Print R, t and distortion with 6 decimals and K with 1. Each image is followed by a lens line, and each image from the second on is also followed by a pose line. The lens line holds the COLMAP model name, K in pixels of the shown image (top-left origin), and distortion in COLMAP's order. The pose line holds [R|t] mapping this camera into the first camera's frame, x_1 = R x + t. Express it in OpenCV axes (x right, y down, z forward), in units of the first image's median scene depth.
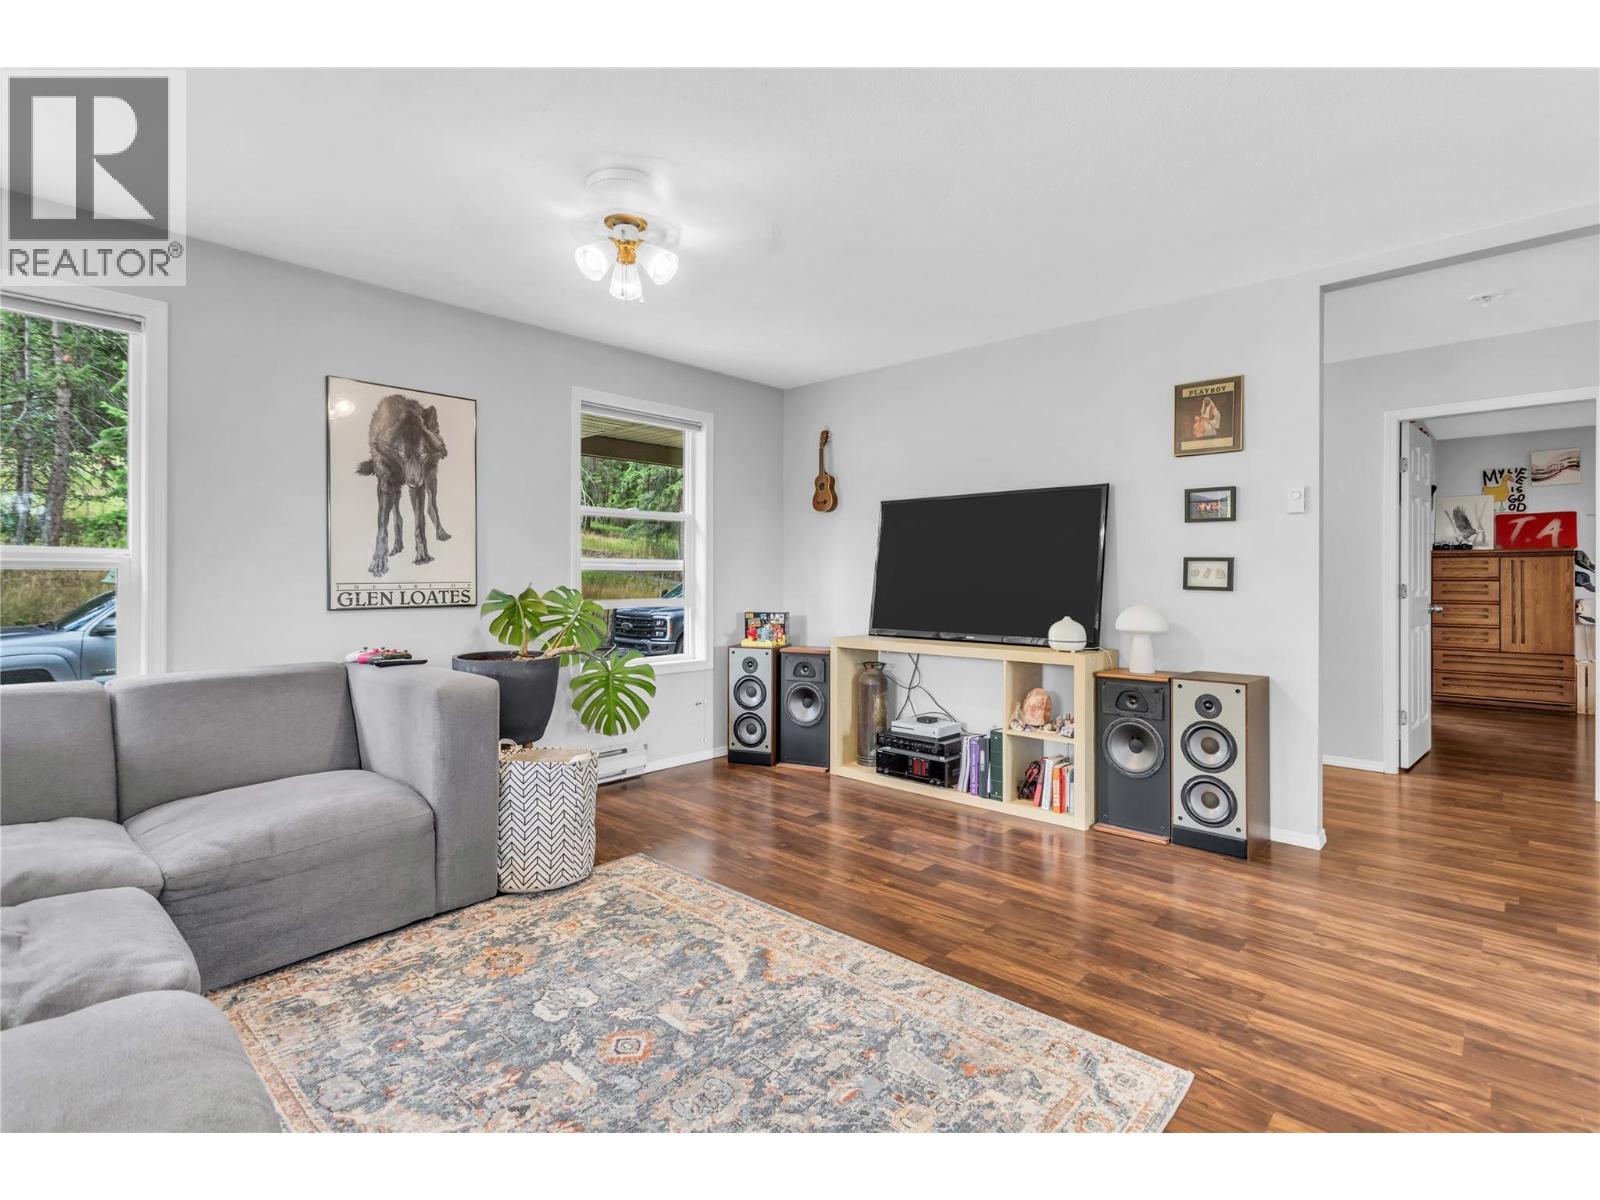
lens RADIAL K [[770.7, 0, 796.6], [0, 770.7, 578.6], [0, 0, 1]] dist [0.002355, 0.001536]
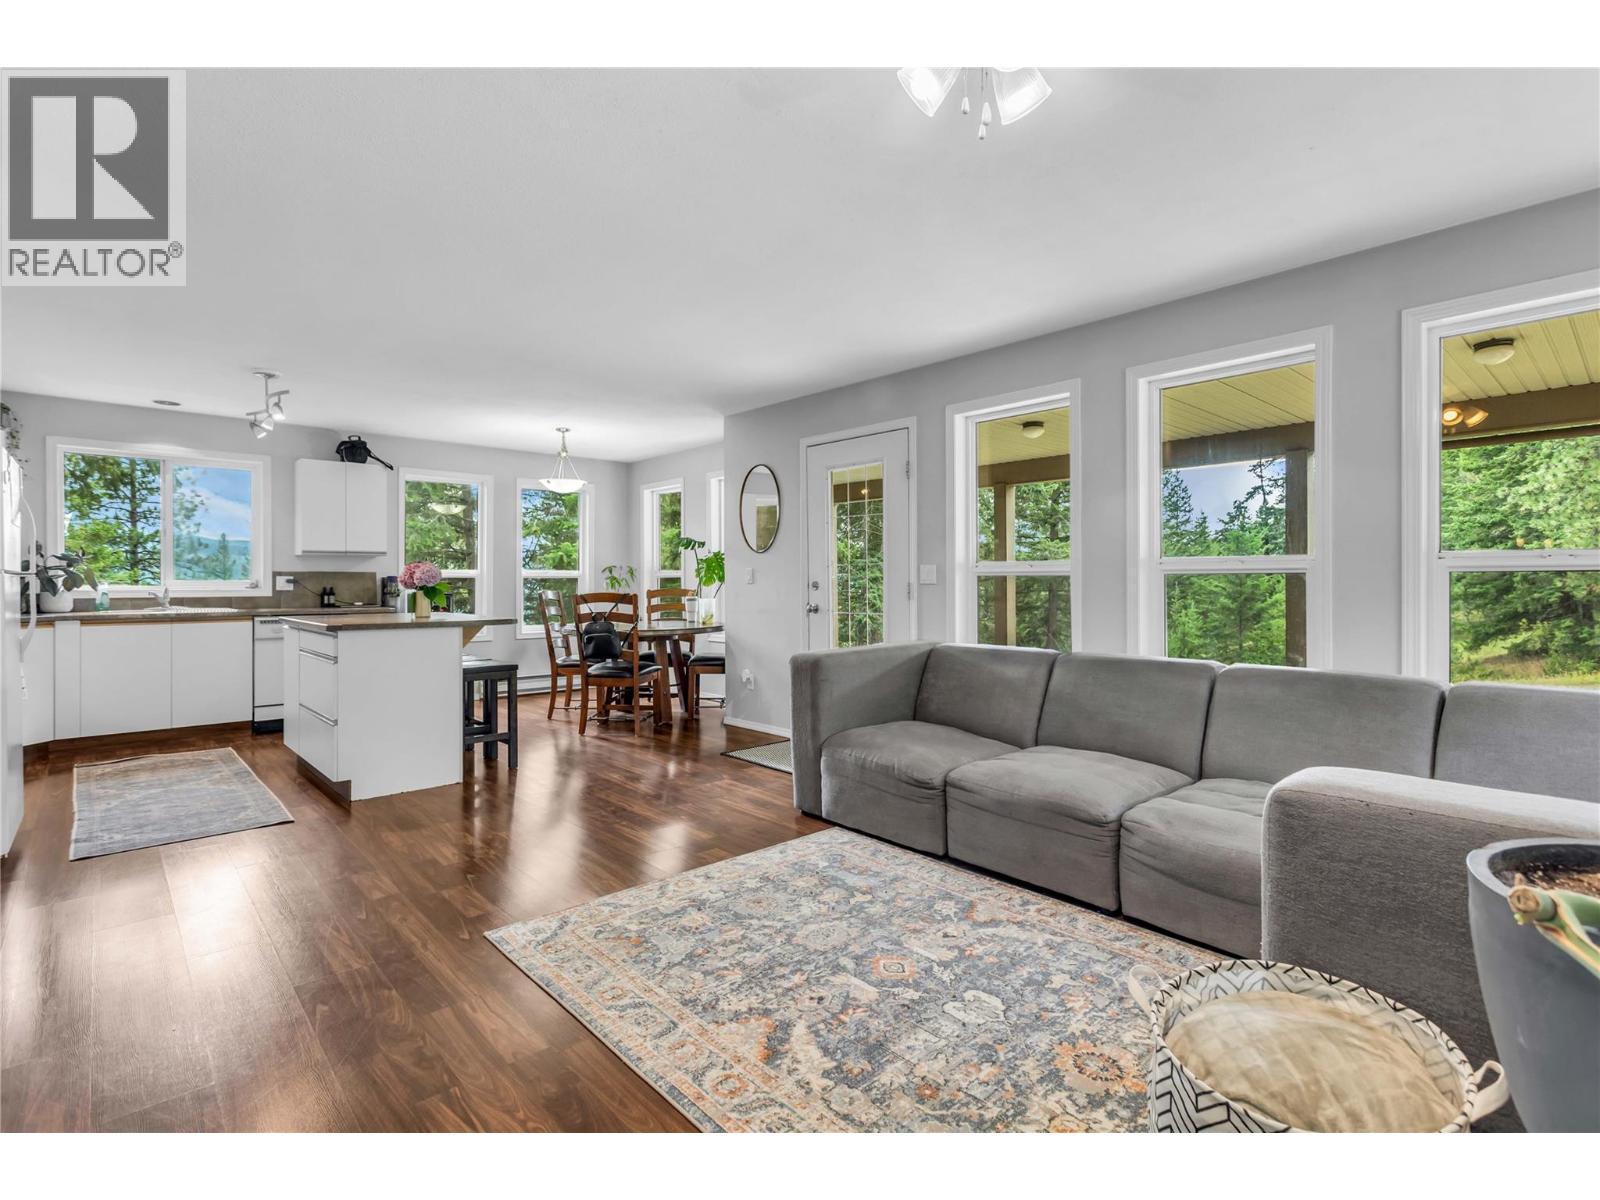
lens RADIAL K [[770.7, 0, 811.6], [0, 770.7, 586.1], [0, 0, 1]] dist [0.002355, 0.001536]
pose [[-0.997474, 0.001414, 0.071023, -0.121699], [0.001974, 0.999968, 0.007817, -0.003954], [-0.071009, 0.007937, -0.997444, 1.527278]]
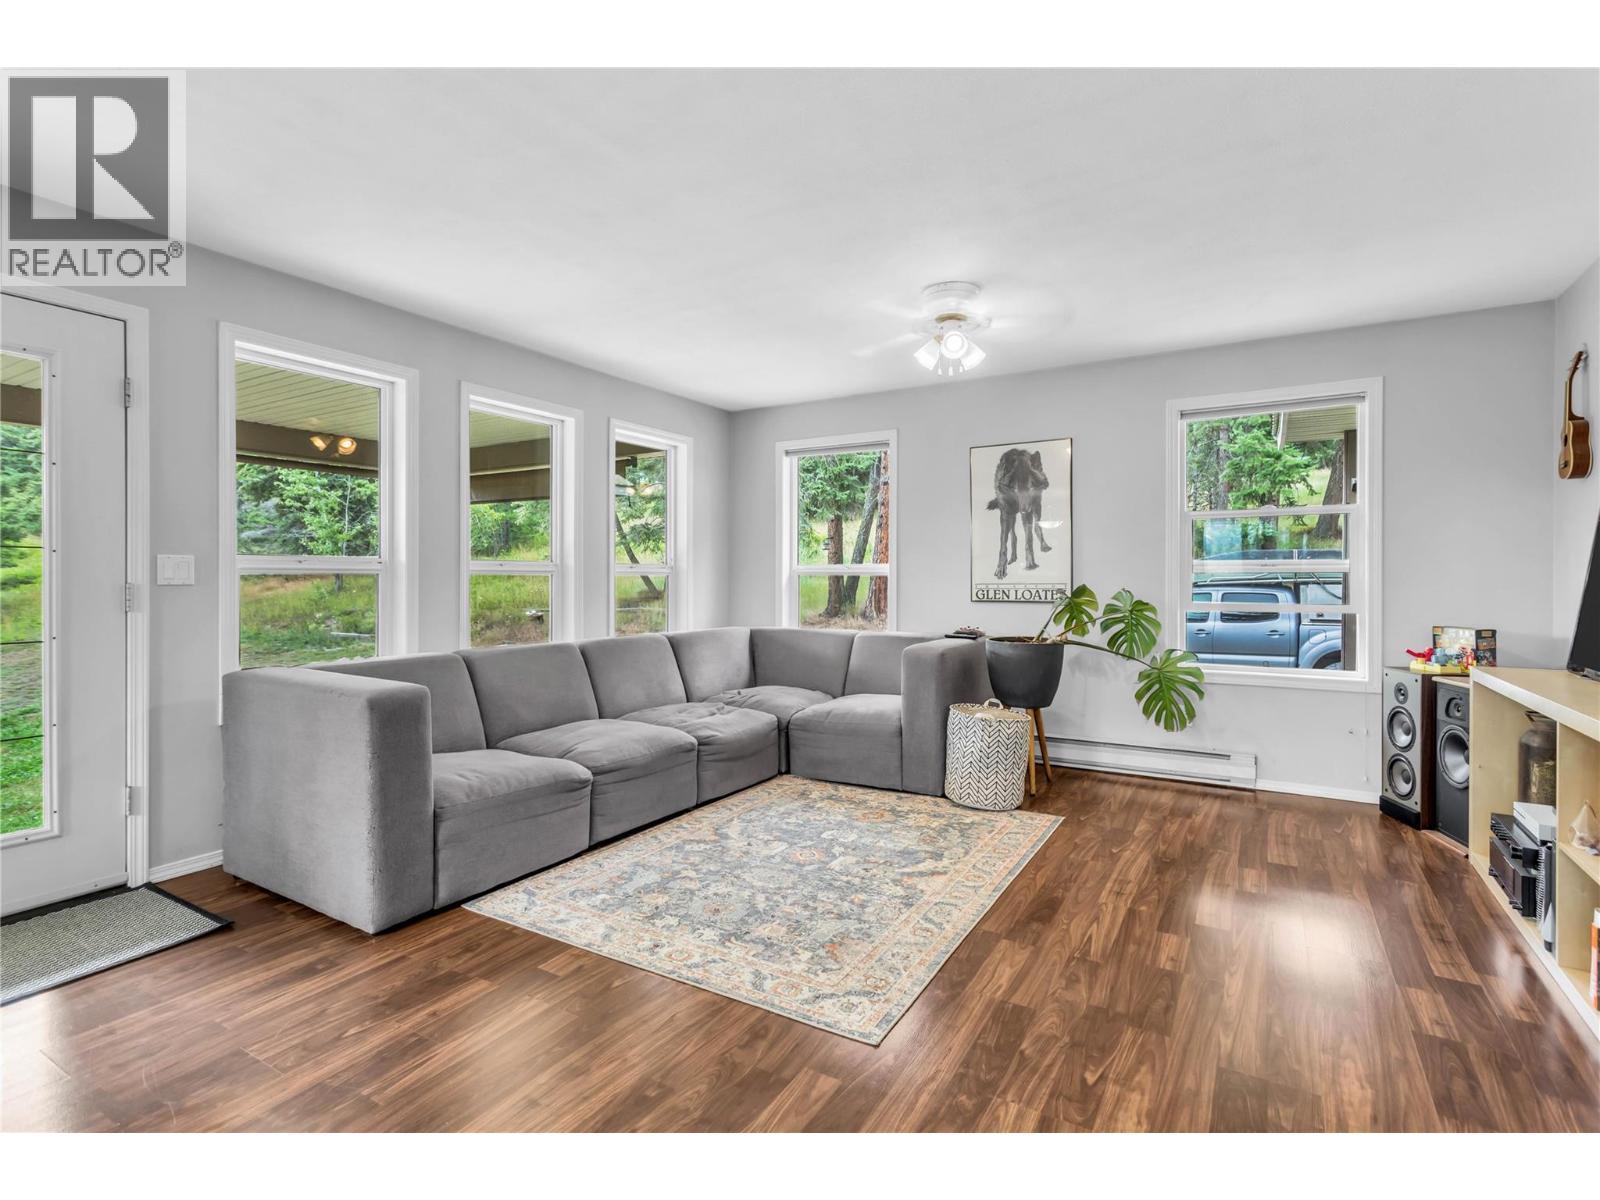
lens RADIAL K [[770.7, 0, 806.6], [0, 770.7, 587.7], [0, 0, 1]] dist [0.002355, 0.001536]
pose [[0.213474, 0.011650, -0.976879, 0.991751], [-0.001192, 0.999931, 0.011665, -0.004094], [0.976948, -0.001326, 0.213473, 0.436532]]
